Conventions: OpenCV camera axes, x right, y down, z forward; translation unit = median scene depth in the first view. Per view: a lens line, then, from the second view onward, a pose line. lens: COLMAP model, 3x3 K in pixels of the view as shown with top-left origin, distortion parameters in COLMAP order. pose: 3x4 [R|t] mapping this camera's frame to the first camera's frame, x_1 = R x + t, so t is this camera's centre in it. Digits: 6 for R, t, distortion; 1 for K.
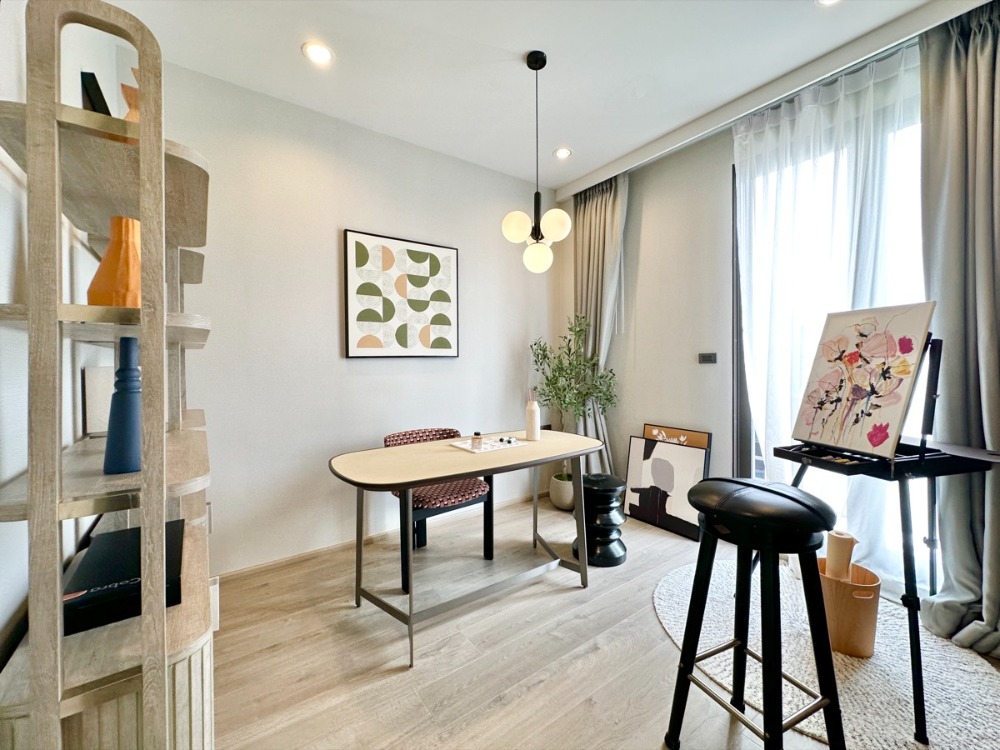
lens RADIAL K [[410.1, 0, 485.2], [0, 410.1, 374.0], [0, 0, 1]] dist [0.001410, 0.000446]
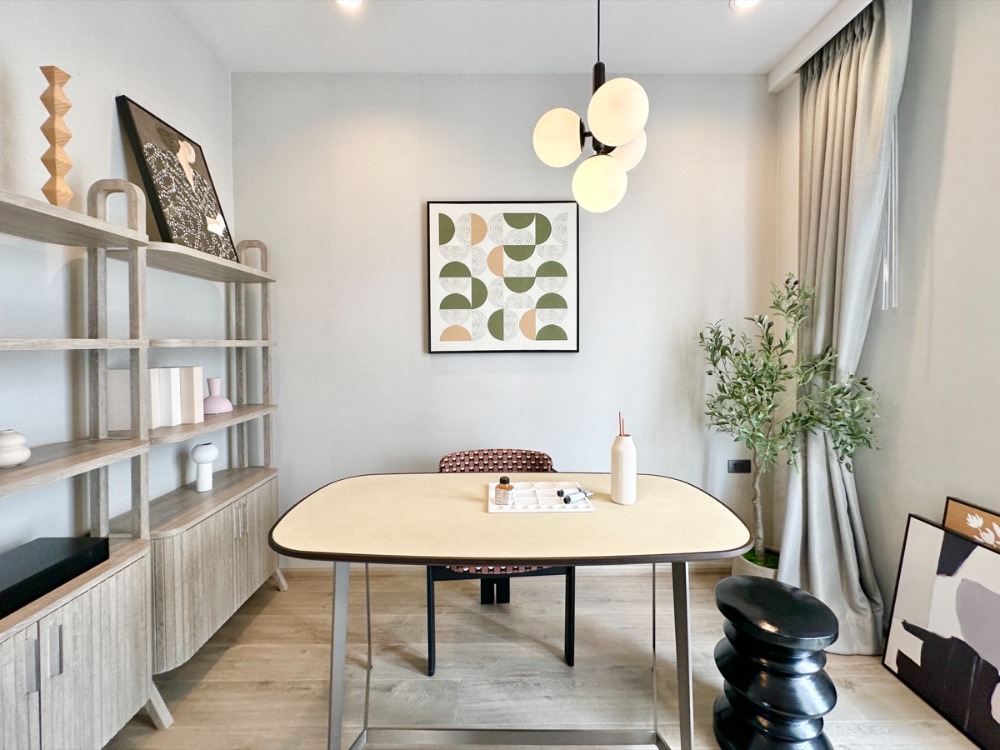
lens RADIAL K [[426.0, 0, 495.0], [0, 426.0, 354.7], [0, 0, 1]] dist [0.000220, 0.000202]
pose [[0.822568, 0.020251, -0.568307, 0.251661], [-0.015259, 0.999792, 0.013540, -0.045618], [0.568463, -0.002465, 0.822705, 0.317797]]
